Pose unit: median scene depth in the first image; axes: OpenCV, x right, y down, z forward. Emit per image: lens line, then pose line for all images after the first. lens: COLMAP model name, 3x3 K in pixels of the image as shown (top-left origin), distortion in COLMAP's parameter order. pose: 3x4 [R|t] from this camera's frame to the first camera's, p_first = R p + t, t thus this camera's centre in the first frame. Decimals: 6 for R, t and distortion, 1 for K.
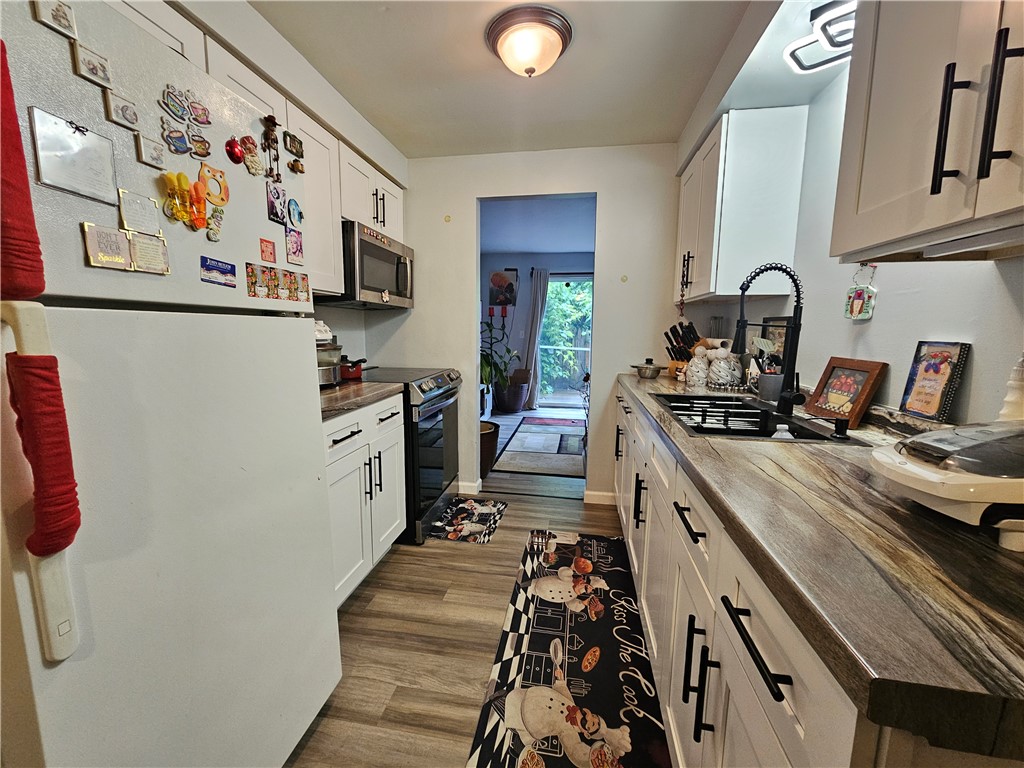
lens RADIAL K [[418.7, 0, 508.7], [0, 418.7, 382.3], [0, 0, 1]] dist [-0.003058, 0.002008]
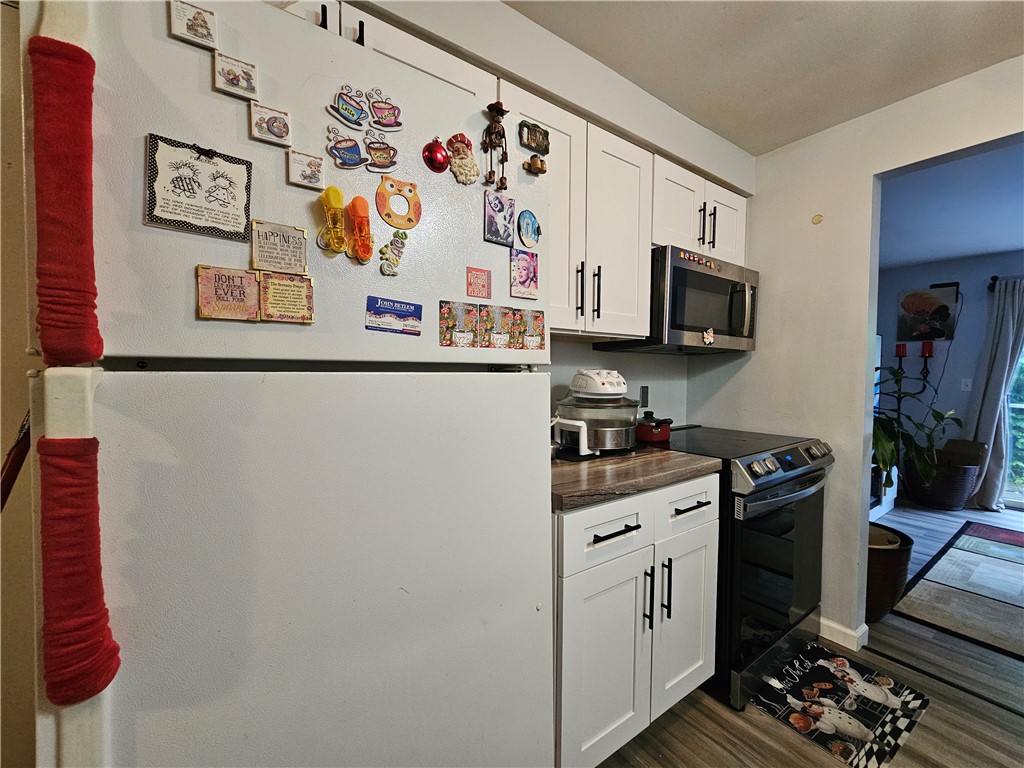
lens RADIAL K [[418.7, 0, 505.4], [0, 418.7, 386.4], [0, 0, 1]] dist [-0.003058, 0.002008]
pose [[0.698653, 0.021310, -0.715143, -0.012373], [-0.089599, 0.994293, -0.057905, -0.061146], [0.709828, 0.104532, 0.696575, 0.340426]]
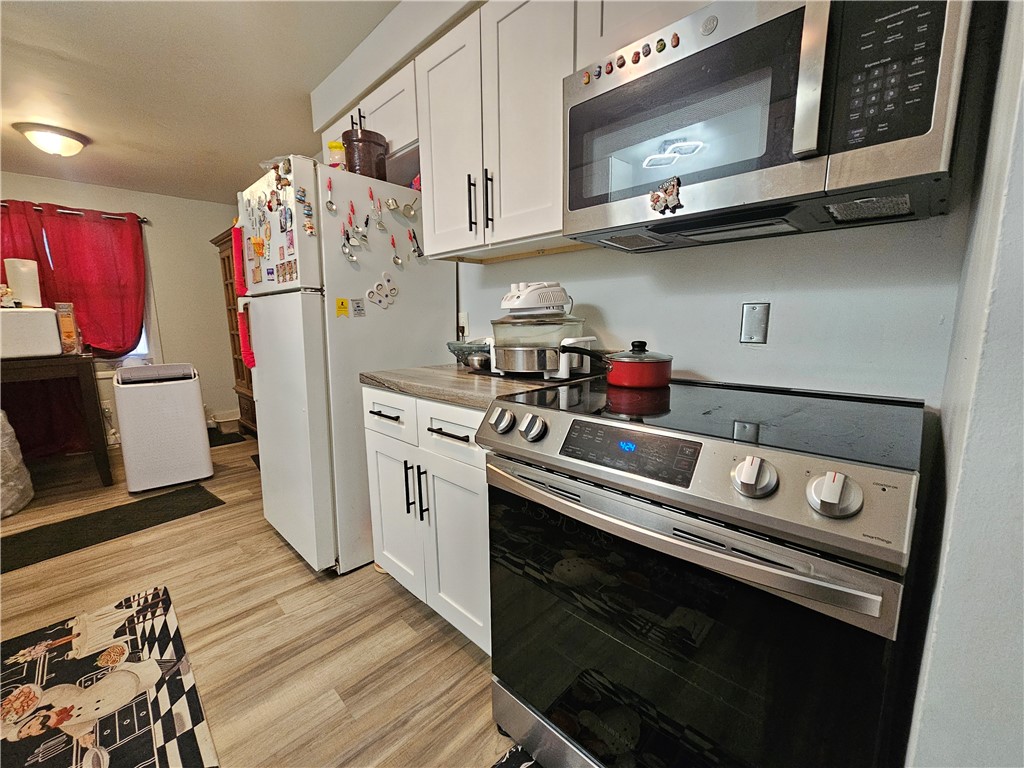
lens RADIAL K [[418.7, 0, 512.8], [0, 418.7, 390.5], [0, 0, 1]] dist [-0.003058, 0.002008]
pose [[-0.578537, 0.132507, -0.804821, 0.181486], [-0.099552, 0.967868, 0.230913, -0.161747], [0.809558, 0.213713, -0.546757, 1.710961]]
